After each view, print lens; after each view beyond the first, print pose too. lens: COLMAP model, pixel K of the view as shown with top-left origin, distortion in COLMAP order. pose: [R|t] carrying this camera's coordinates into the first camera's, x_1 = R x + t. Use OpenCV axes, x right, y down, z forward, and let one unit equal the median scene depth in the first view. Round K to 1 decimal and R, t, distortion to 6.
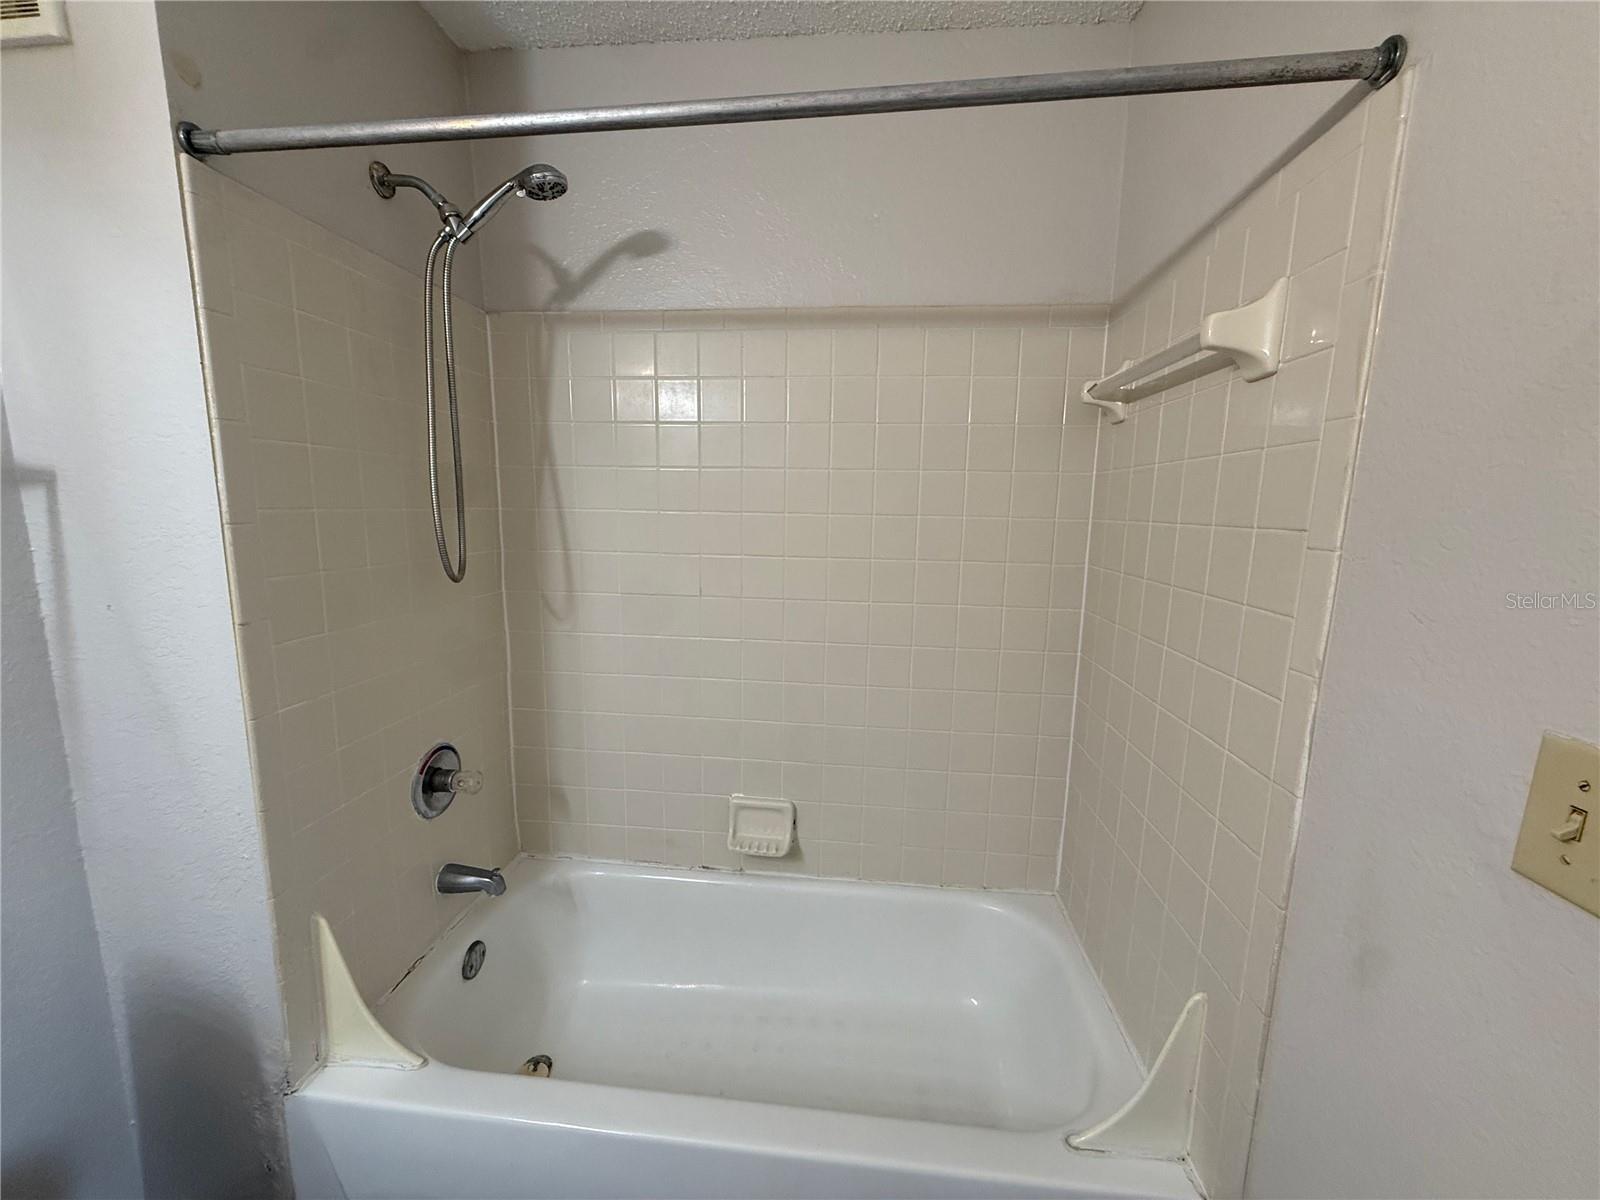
lens RADIAL K [[634.6, 0, 799.4], [0, 634.6, 603.8], [0, 0, 1]] dist [0.002789, -0.001494]
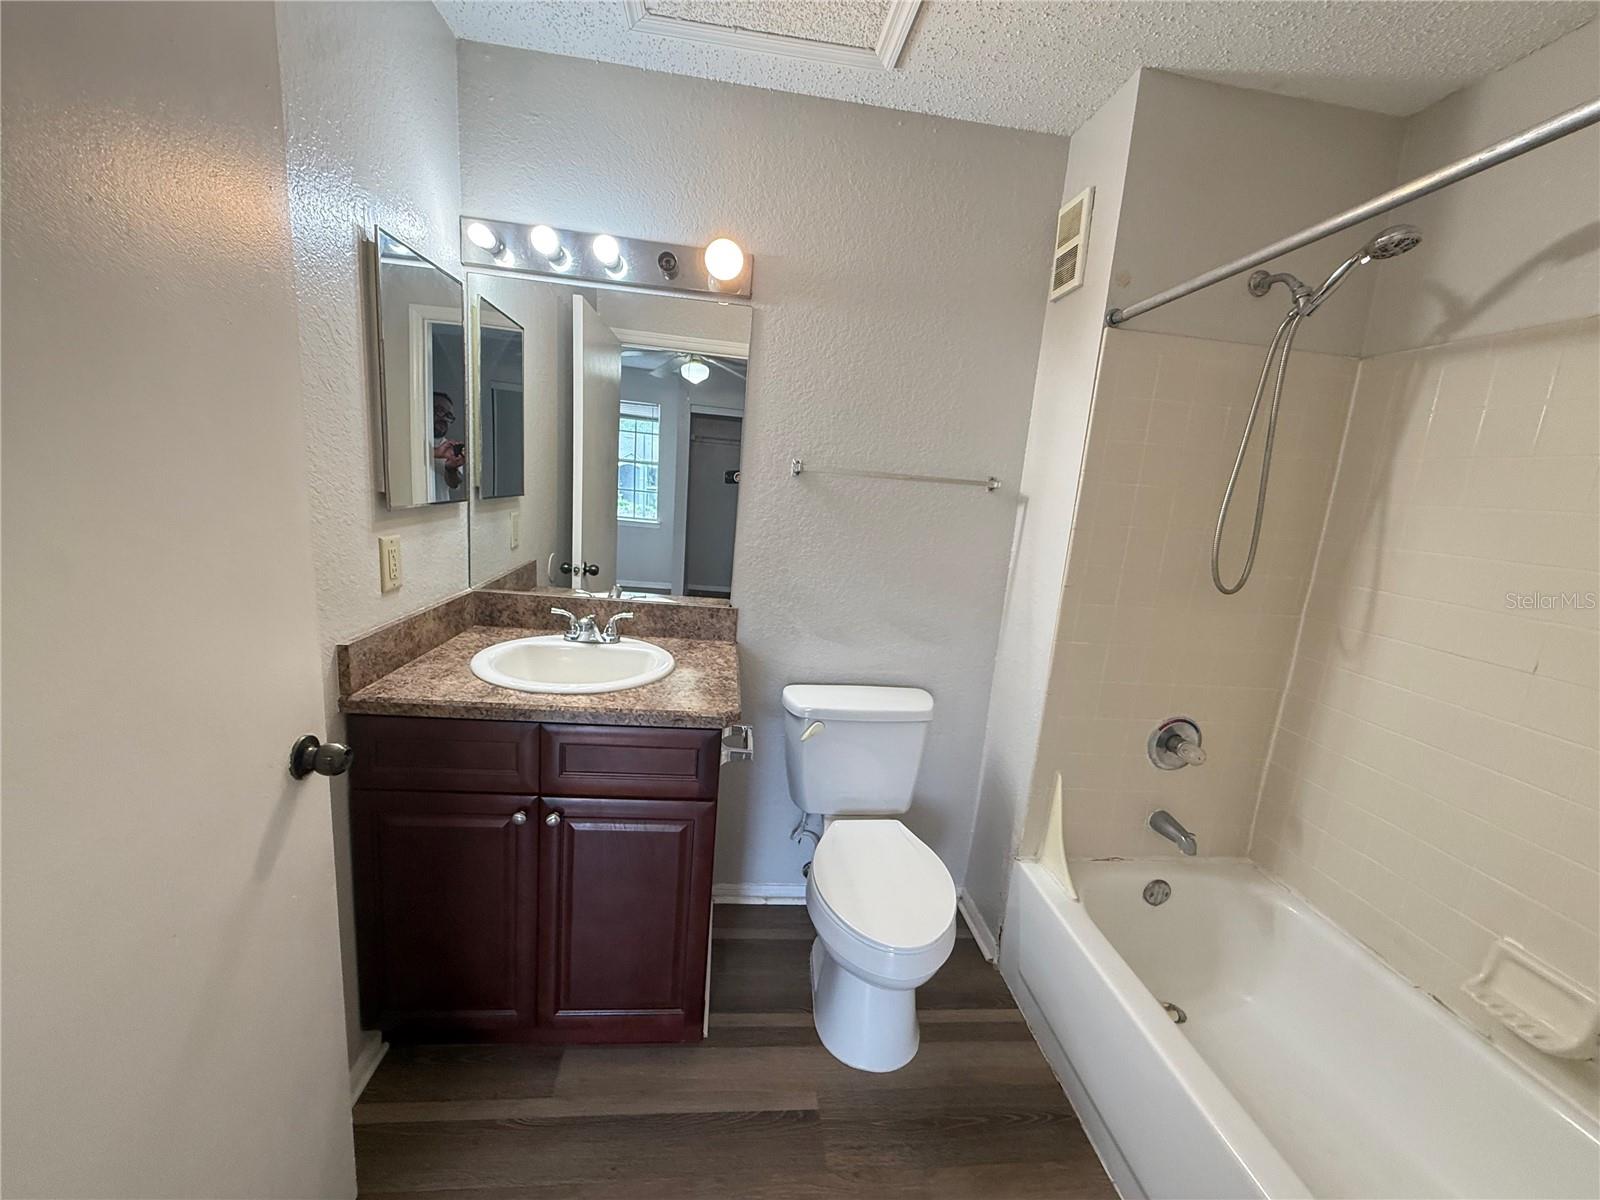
lens RADIAL K [[634.6, 0, 799.1], [0, 634.6, 599.5], [0, 0, 1]] dist [0.002789, -0.001494]
pose [[0.205481, 0.180383, -0.961894, 0.439194], [-0.227683, 0.964709, 0.132273, 0.002537], [0.951808, 0.191827, 0.239299, -0.075545]]
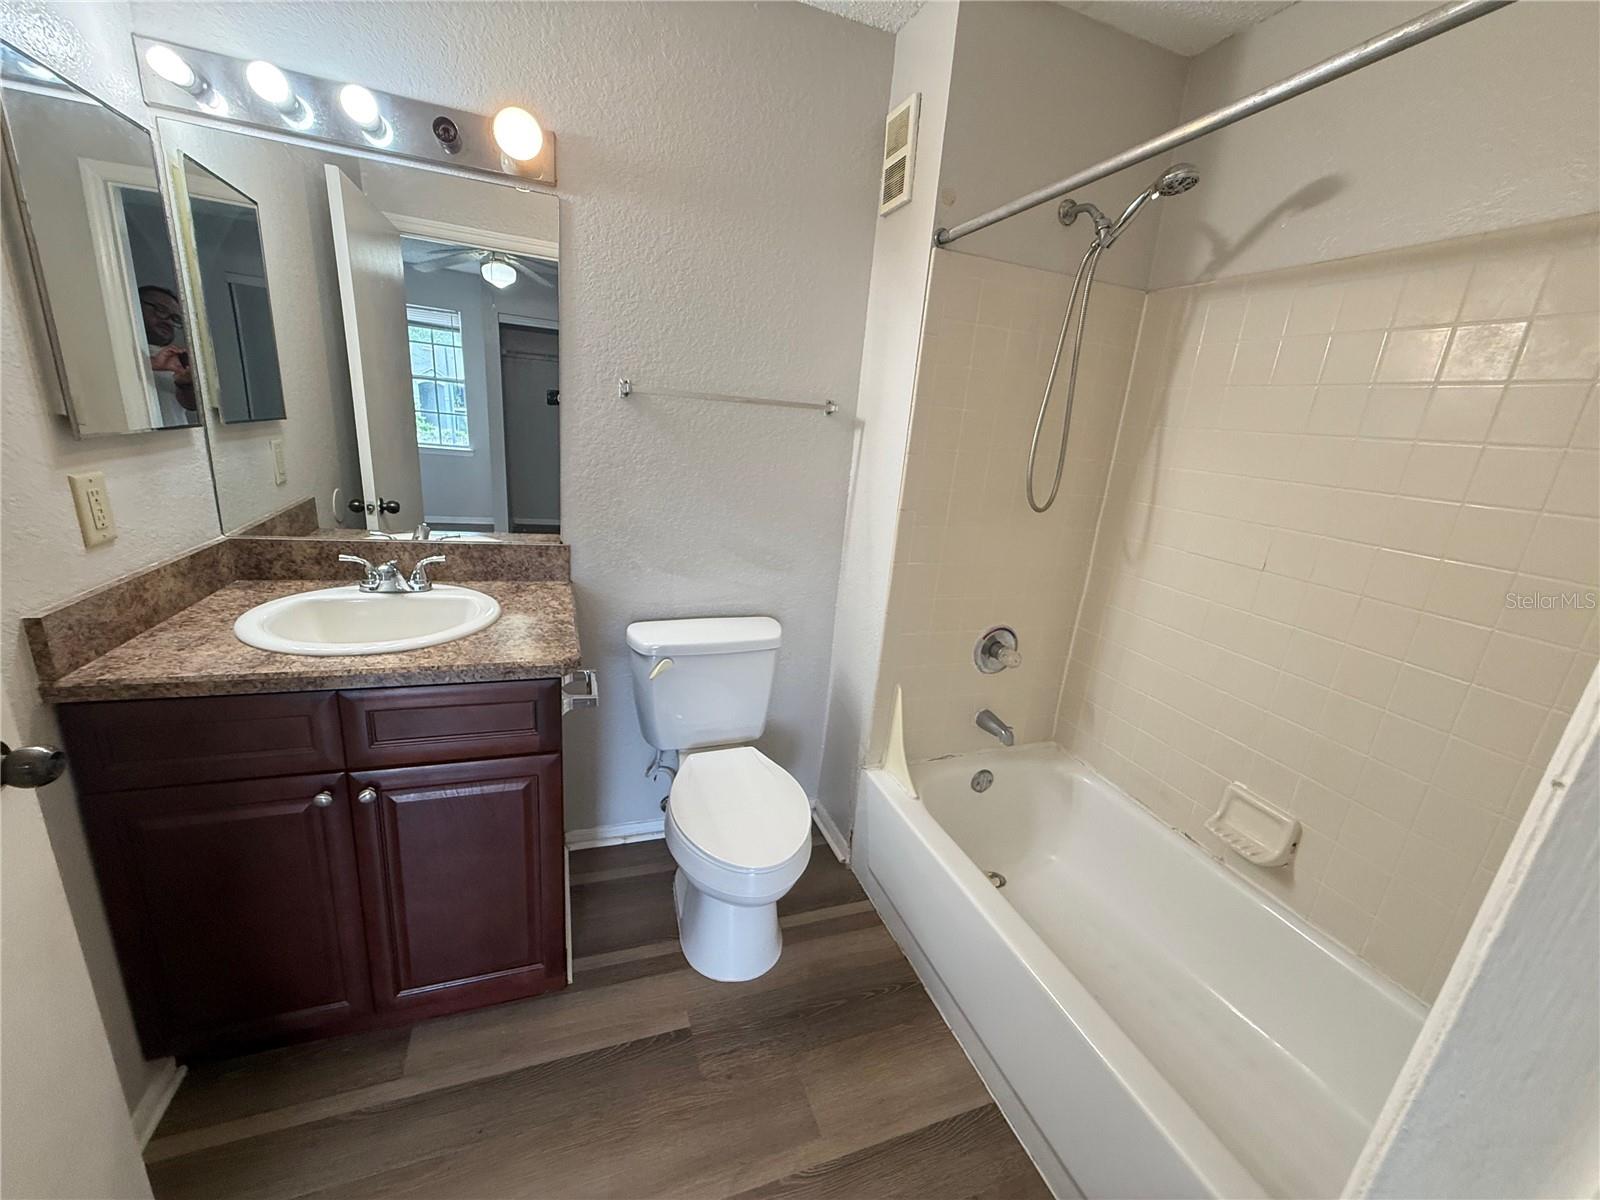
lens RADIAL K [[634.6, 0, 802.7], [0, 634.6, 599.6], [0, 0, 1]] dist [0.002789, -0.001494]
pose [[0.444114, 0.266845, -0.855311, 0.405441], [-0.214741, 0.958497, 0.187535, -0.000861], [0.869856, 0.100383, 0.482985, -0.062695]]
